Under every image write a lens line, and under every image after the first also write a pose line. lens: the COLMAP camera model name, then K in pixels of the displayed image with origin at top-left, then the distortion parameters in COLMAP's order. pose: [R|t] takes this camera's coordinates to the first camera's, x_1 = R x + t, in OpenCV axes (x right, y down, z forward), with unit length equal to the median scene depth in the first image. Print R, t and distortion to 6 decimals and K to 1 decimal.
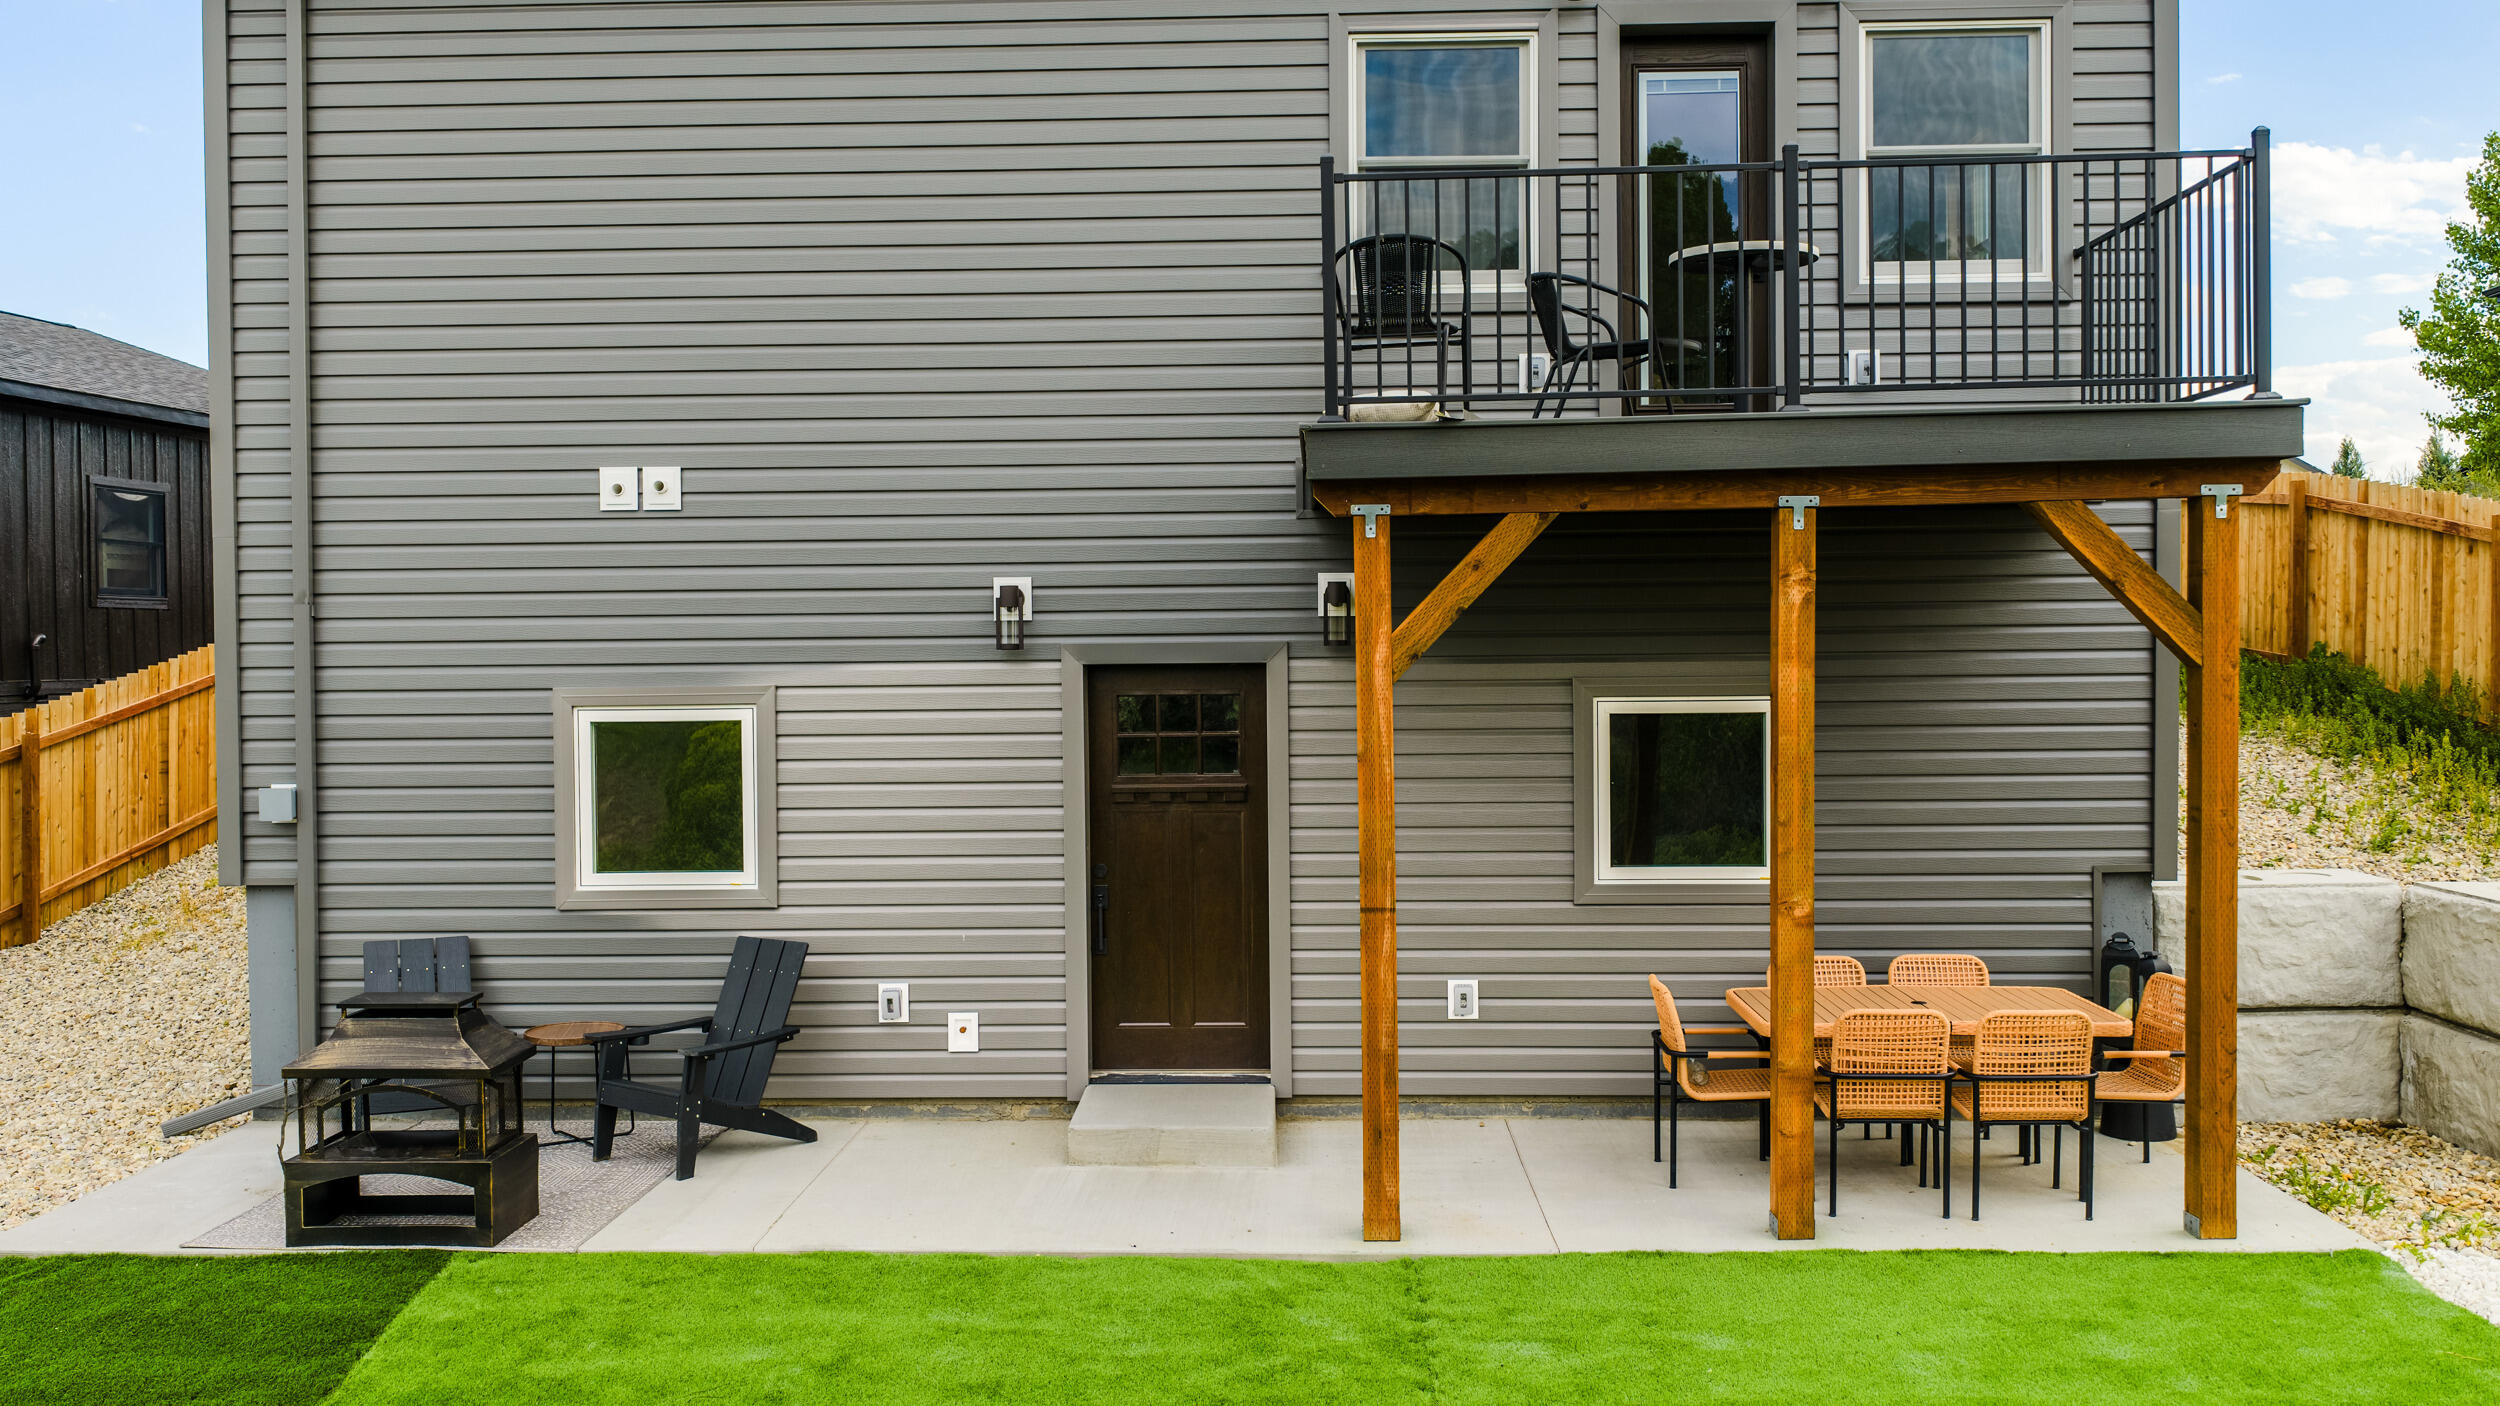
lens RADIAL K [[2072.4, 0, 1250.0], [0, 2072.4, 703.0], [0, 0, 1]] dist [0.000053, 0.000182]
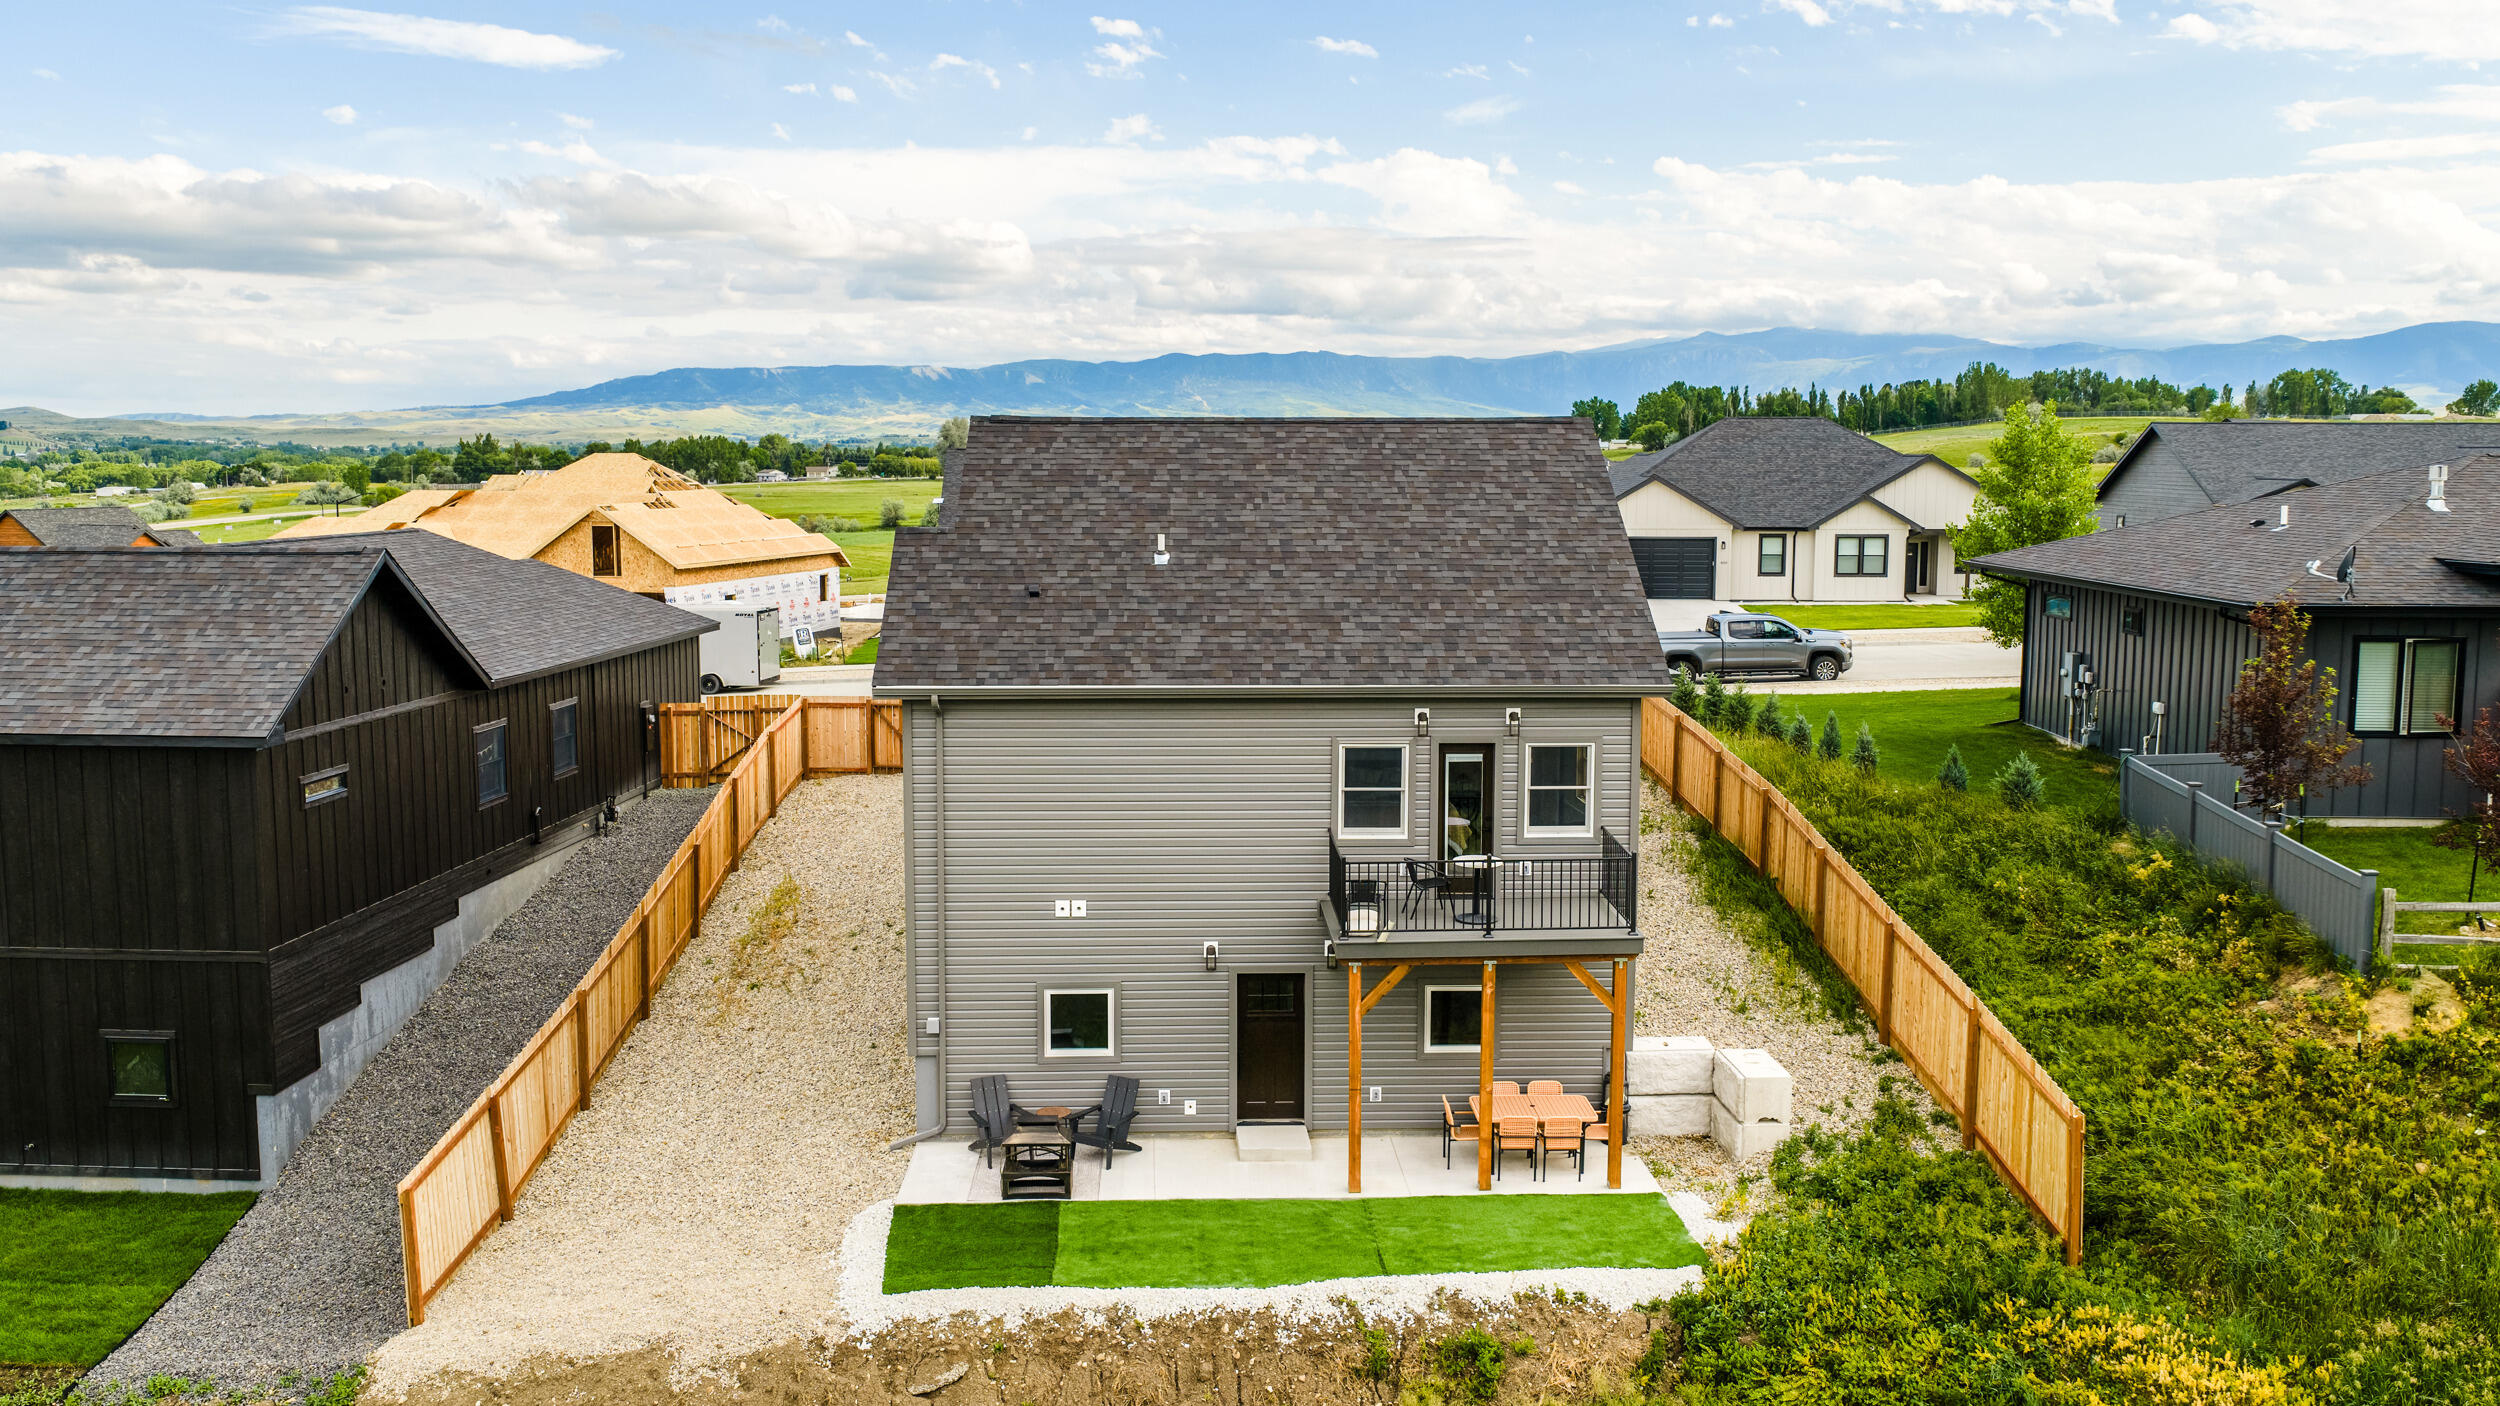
lens RADIAL K [[2065.0, 0, 1250.0], [0, 2065.0, 703.0], [0, 0, 1]] dist [0.013763, -0.003064]
pose [[0.996860, 0.003522, 0.079107, -0.279680], [-0.010796, 0.995727, 0.091715, -0.619825], [-0.078446, -0.092281, 0.992638, -1.643512]]
